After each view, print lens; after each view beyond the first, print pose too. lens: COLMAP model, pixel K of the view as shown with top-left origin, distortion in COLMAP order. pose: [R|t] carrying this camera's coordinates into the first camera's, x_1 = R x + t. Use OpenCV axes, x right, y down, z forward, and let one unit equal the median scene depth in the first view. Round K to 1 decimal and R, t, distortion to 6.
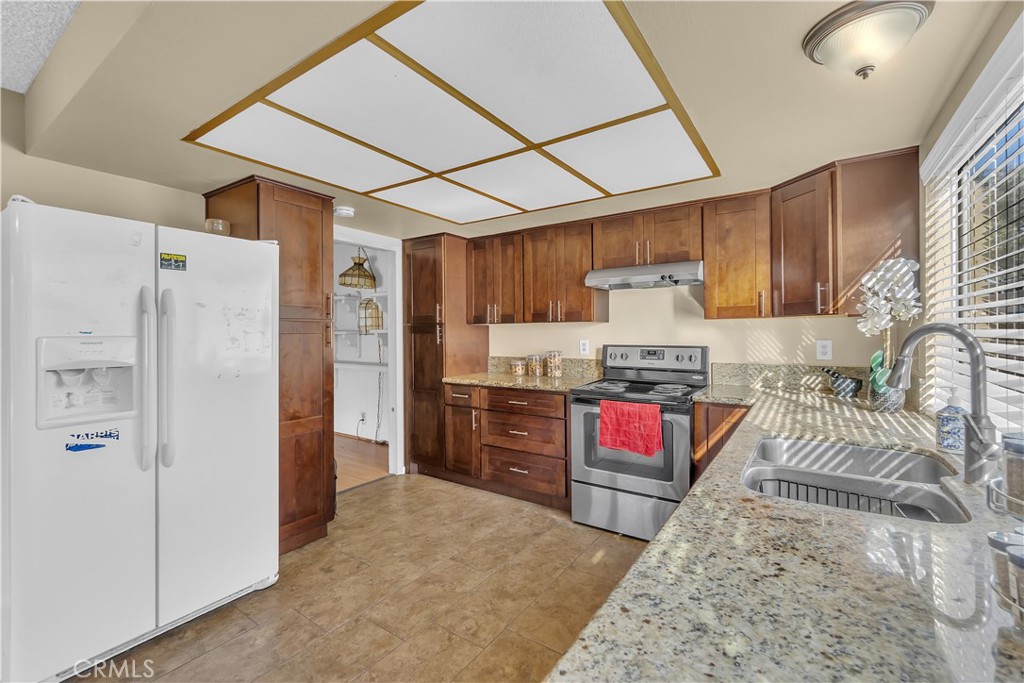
lens RADIAL K [[453.2, 0, 503.5], [0, 453.2, 331.1], [0, 0, 1]] dist [-0.001273, 0.000111]
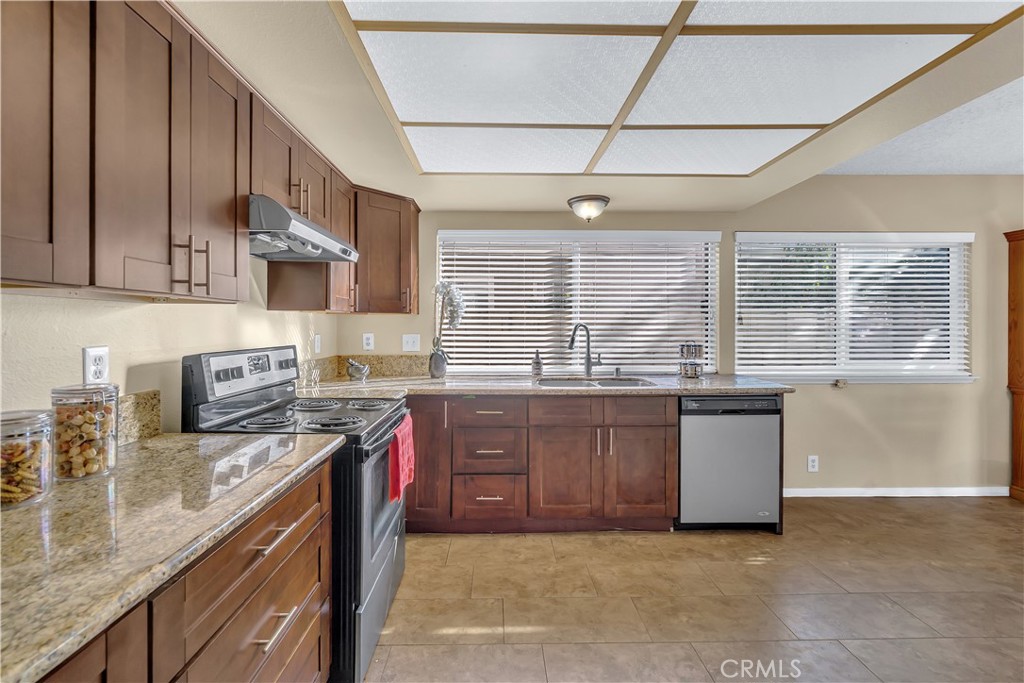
lens RADIAL K [[443.6, 0, 504.8], [0, 443.6, 328.1], [0, 0, 1]] dist [-0.001335, -0.000029]
pose [[-0.594415, 0.003919, 0.804149, -0.347972], [0.001147, 0.999991, -0.004026, 0.007828], [-0.804158, -0.001471, -0.594414, 1.132258]]
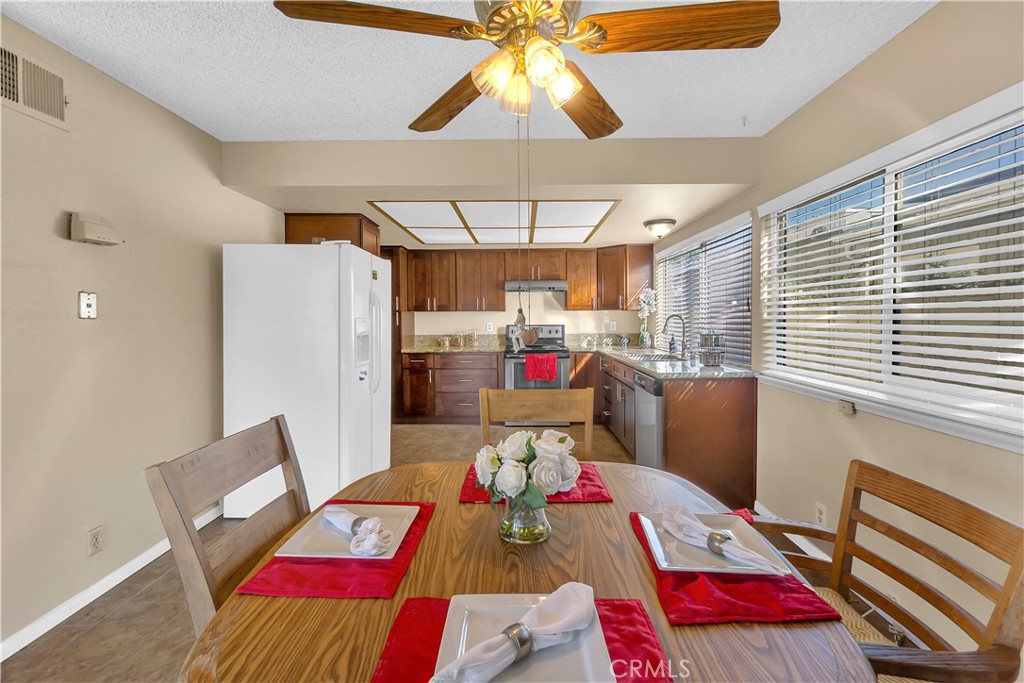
lens RADIAL K [[467.9, 0, 524.1], [0, 467.9, 326.7], [0, 0, 1]] dist [-0.000986, -0.000021]
pose [[0.818613, -0.007997, 0.574289, -0.792355], [-0.001798, 0.999862, 0.016485, 0.008848], [-0.574342, -0.014528, 0.818486, -0.492168]]
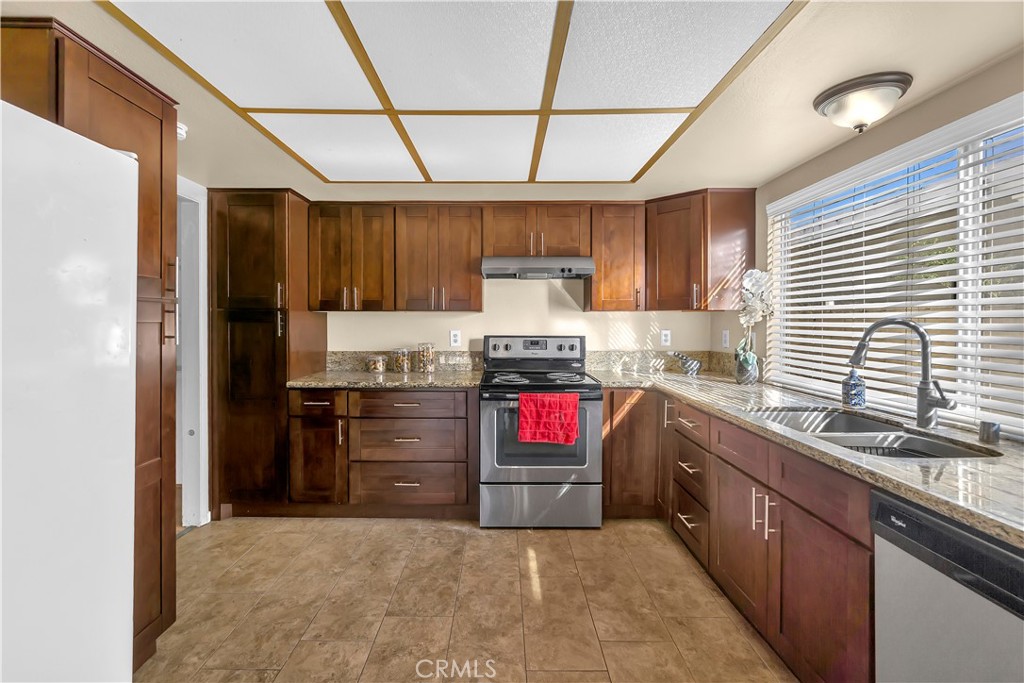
lens RADIAL K [[454.9, 0, 509.1], [0, 454.9, 323.5], [0, 0, 1]] dist [-0.003213, -0.000162]
pose [[0.814258, 0.005104, 0.580481, -0.327889], [-0.008268, 0.999962, 0.002805, 0.001745], [-0.580444, -0.007084, 0.814269, 0.208234]]
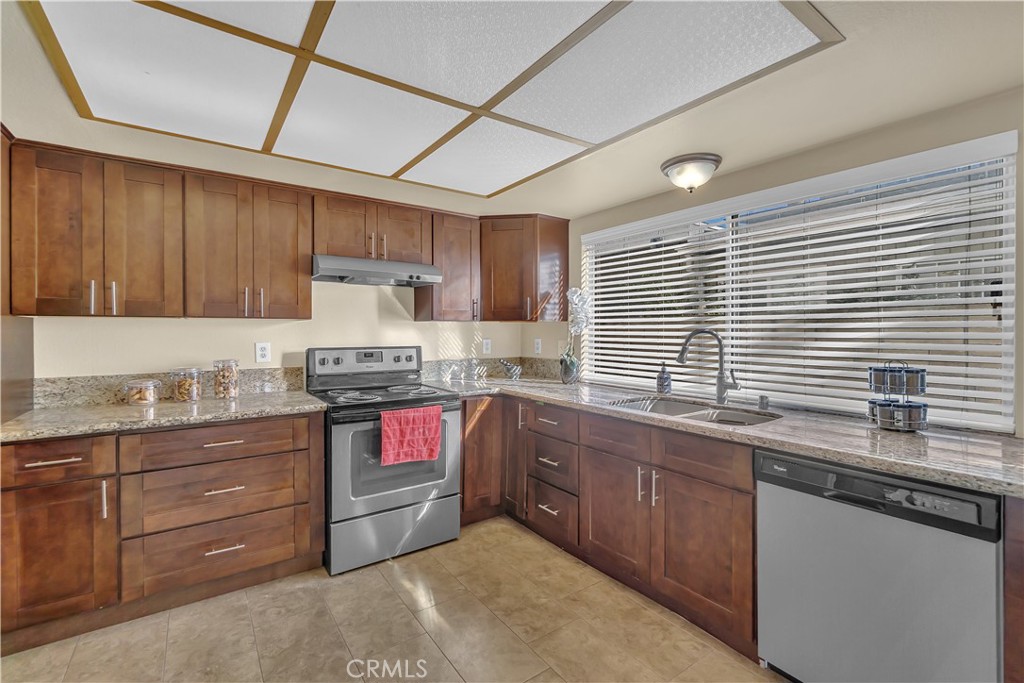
lens RADIAL K [[445.8, 0, 515.6], [0, 445.8, 332.3], [0, 0, 1]] dist [-0.001769, -0.000234]
pose [[0.326786, 0.003492, 0.945092, -0.452649], [-0.004729, 0.999987, -0.002060, 0.002079], [-0.945087, -0.003796, 0.326798, 0.439019]]
